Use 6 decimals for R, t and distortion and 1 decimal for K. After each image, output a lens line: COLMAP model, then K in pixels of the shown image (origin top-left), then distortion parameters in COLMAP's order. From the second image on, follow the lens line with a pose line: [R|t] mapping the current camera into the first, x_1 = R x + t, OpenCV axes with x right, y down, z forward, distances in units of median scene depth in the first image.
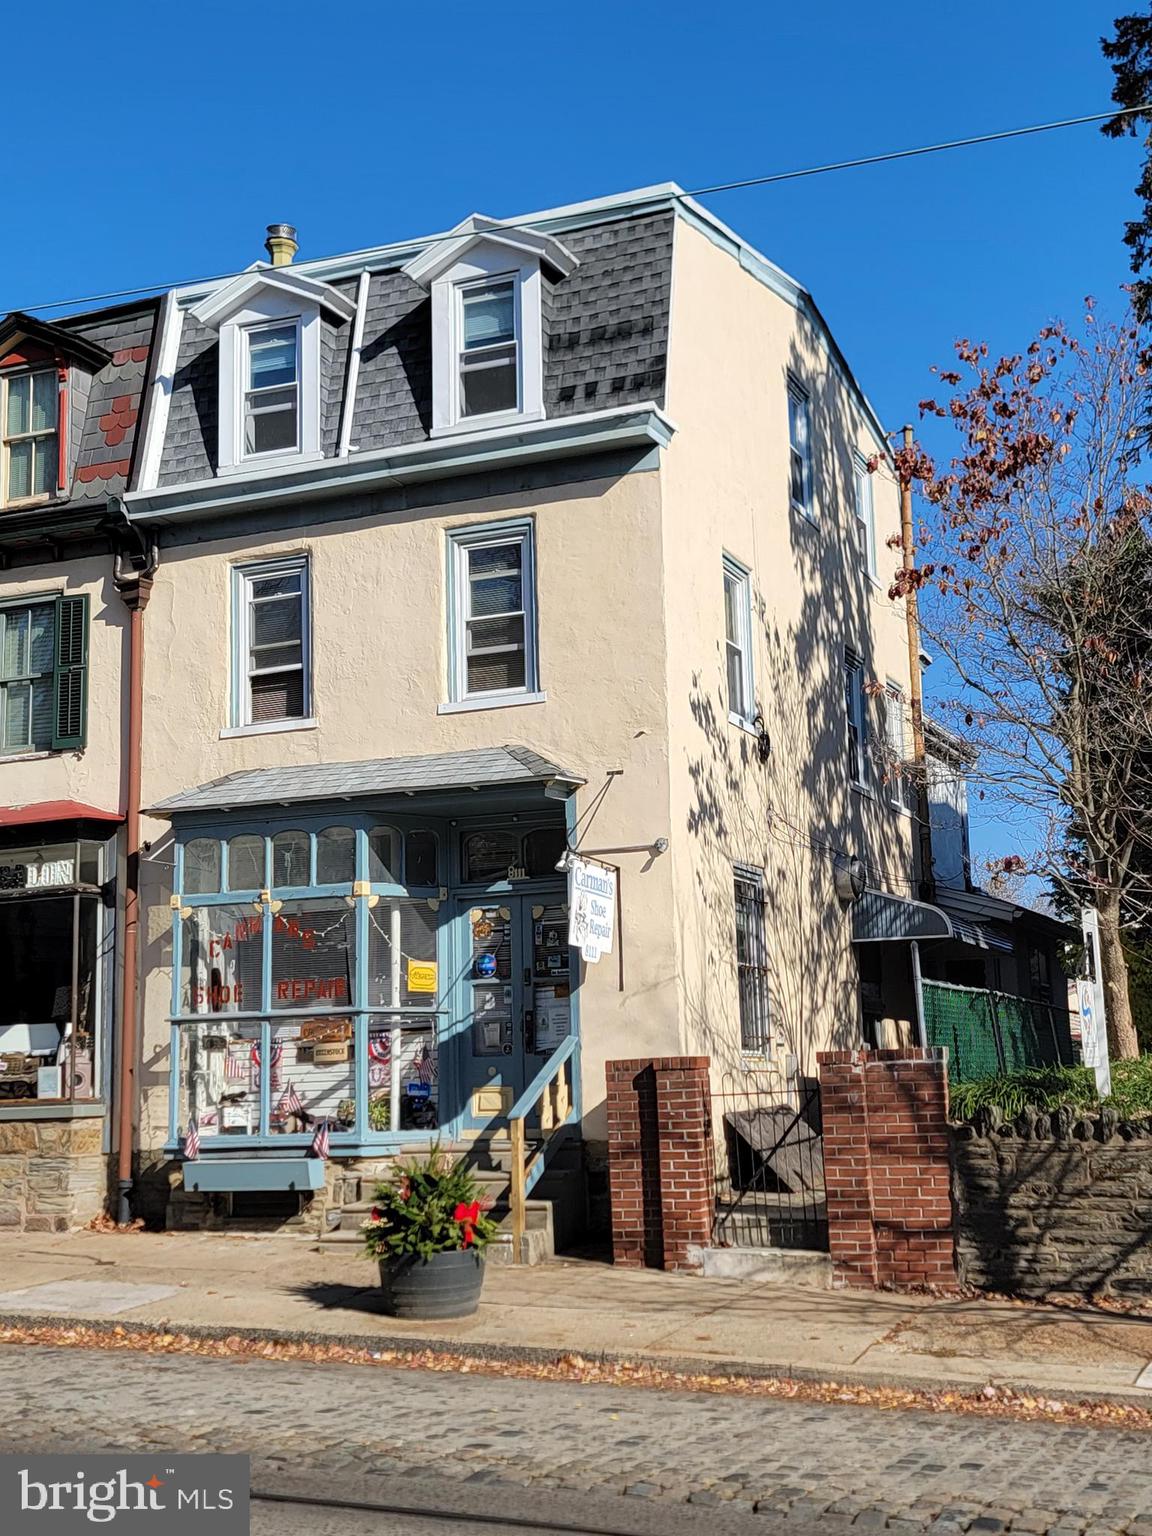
lens RADIAL K [[1900.0, 0, 595.8], [0, 1900.0, 758.7], [0, 0, 1]] dist [0.048980, 0.000000]
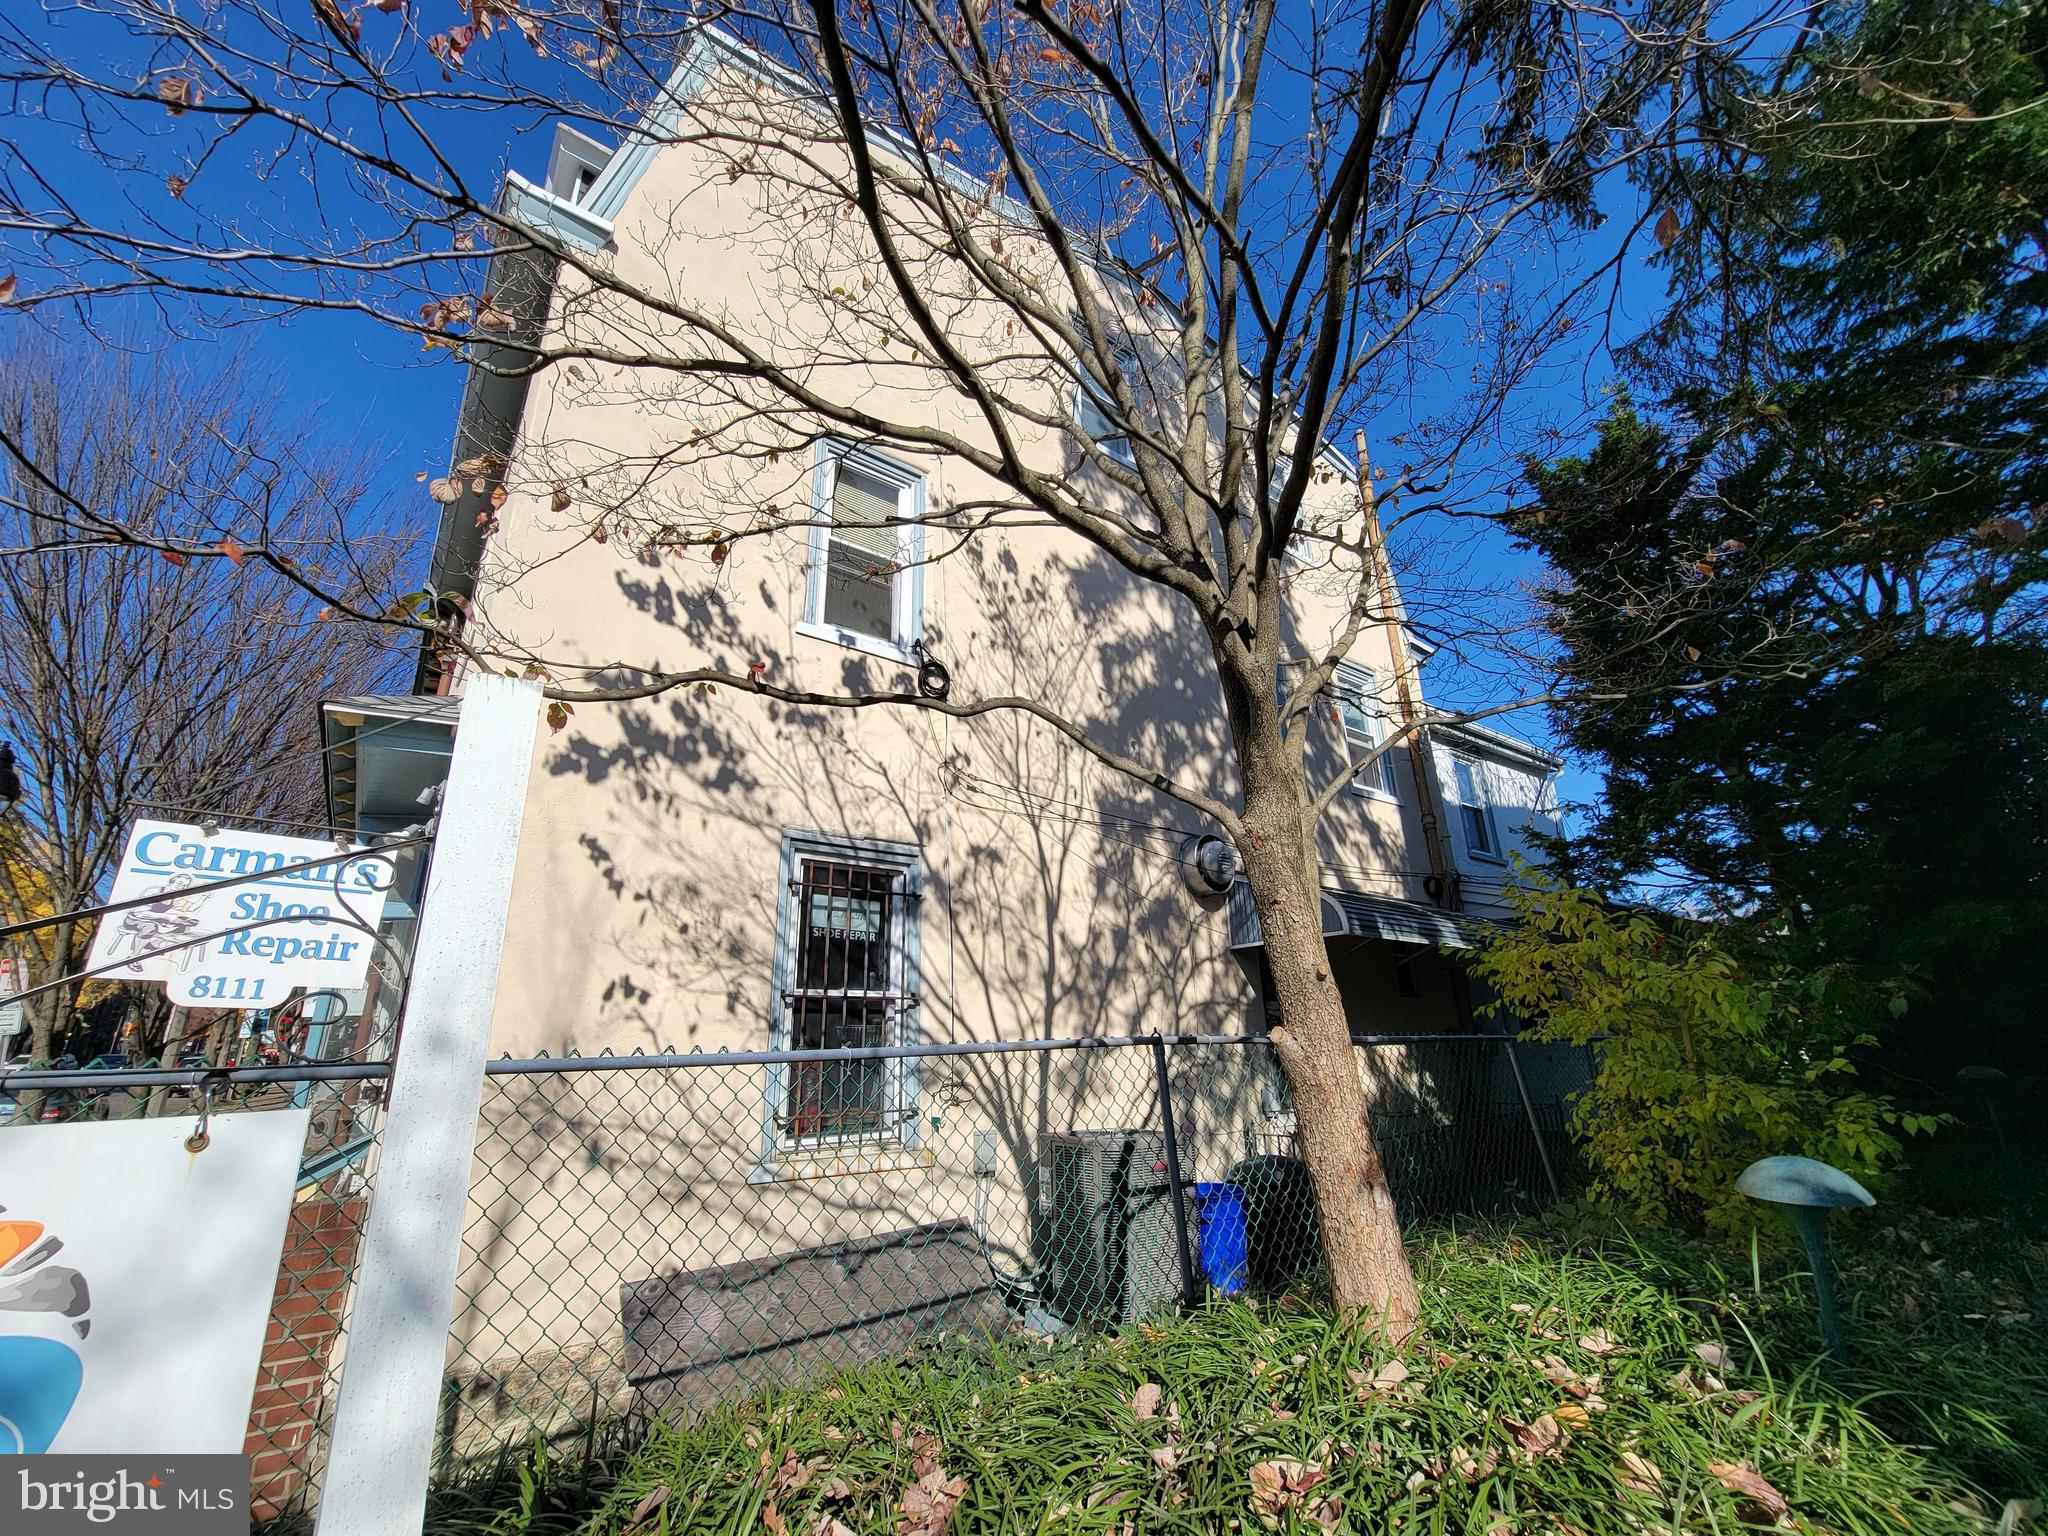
lens RADIAL K [[830.2, 0, 1026.0], [0, 830.2, 759.2], [0, 0, 1]] dist [-0.009832, 0.002296]
pose [[0.863773, -0.158328, -0.478361, 0.289576], [0.085205, 0.981575, -0.171027, 0.088039], [0.496626, 0.106970, 0.861348, 0.815173]]
